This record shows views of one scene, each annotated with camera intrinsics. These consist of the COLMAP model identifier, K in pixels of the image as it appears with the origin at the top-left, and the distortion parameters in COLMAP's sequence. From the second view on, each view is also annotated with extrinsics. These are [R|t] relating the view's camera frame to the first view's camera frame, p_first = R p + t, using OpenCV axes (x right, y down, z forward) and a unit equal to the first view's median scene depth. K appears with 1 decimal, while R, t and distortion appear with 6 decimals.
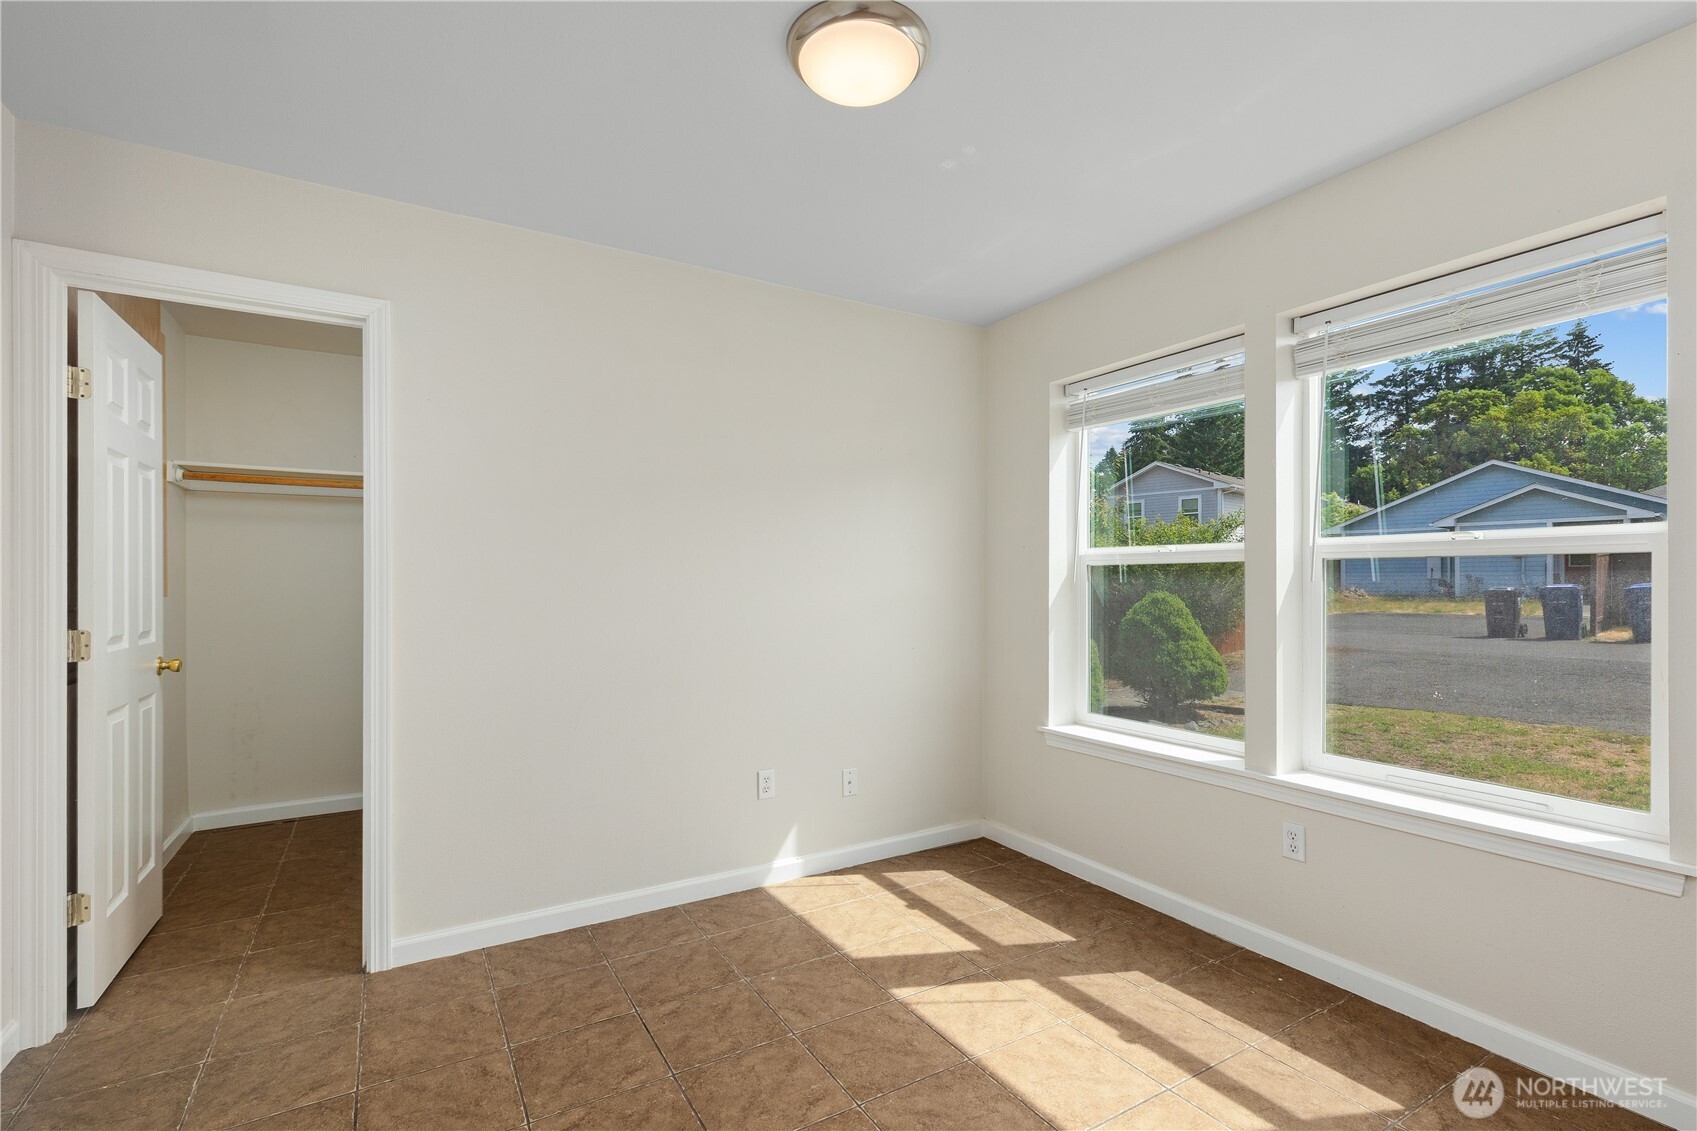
lens RADIAL K [[774.3, 0, 847.6], [0, 774.3, 577.4], [0, 0, 1]] dist [0.007072, -0.000509]
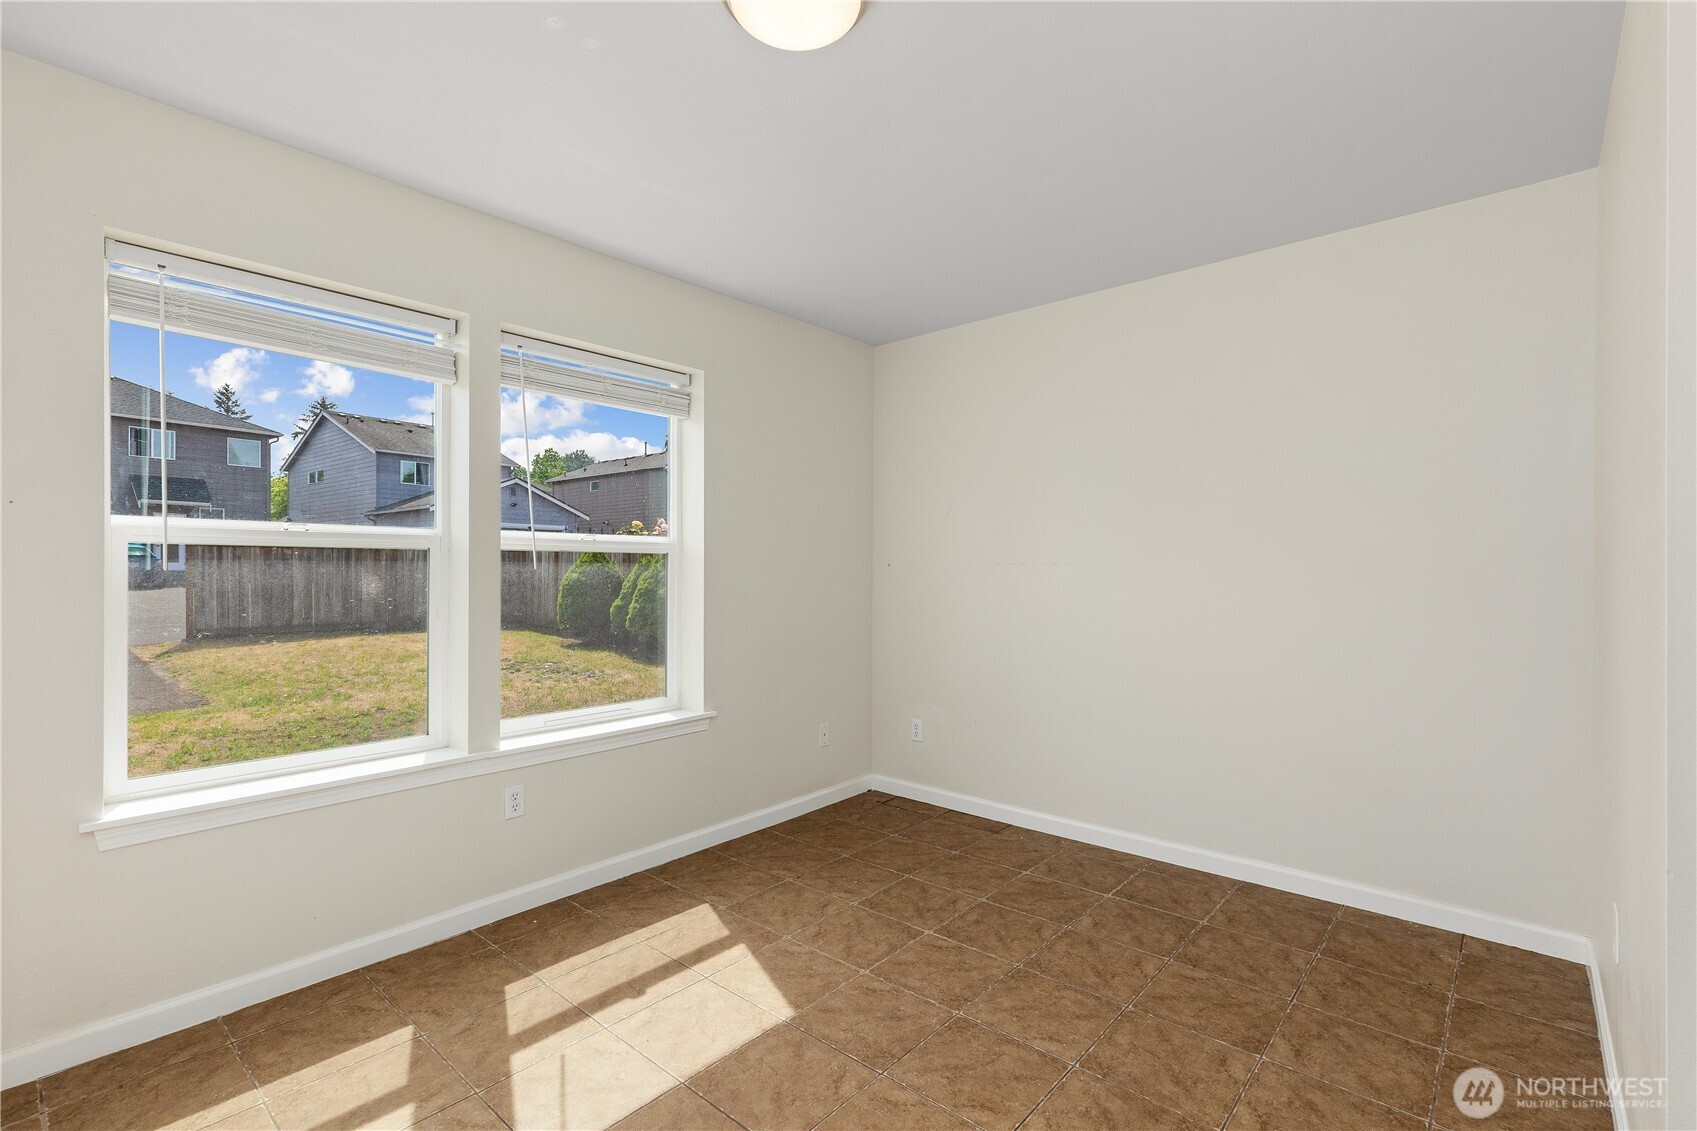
lens RADIAL K [[774.3, 0, 851.1], [0, 774.3, 564.2], [0, 0, 1]] dist [0.007072, -0.000509]
pose [[-0.302946, 0.002393, 0.953005, -0.667920], [-0.010137, 0.999932, -0.005733, -0.000460], [-0.952954, -0.011398, -0.302901, 0.921691]]
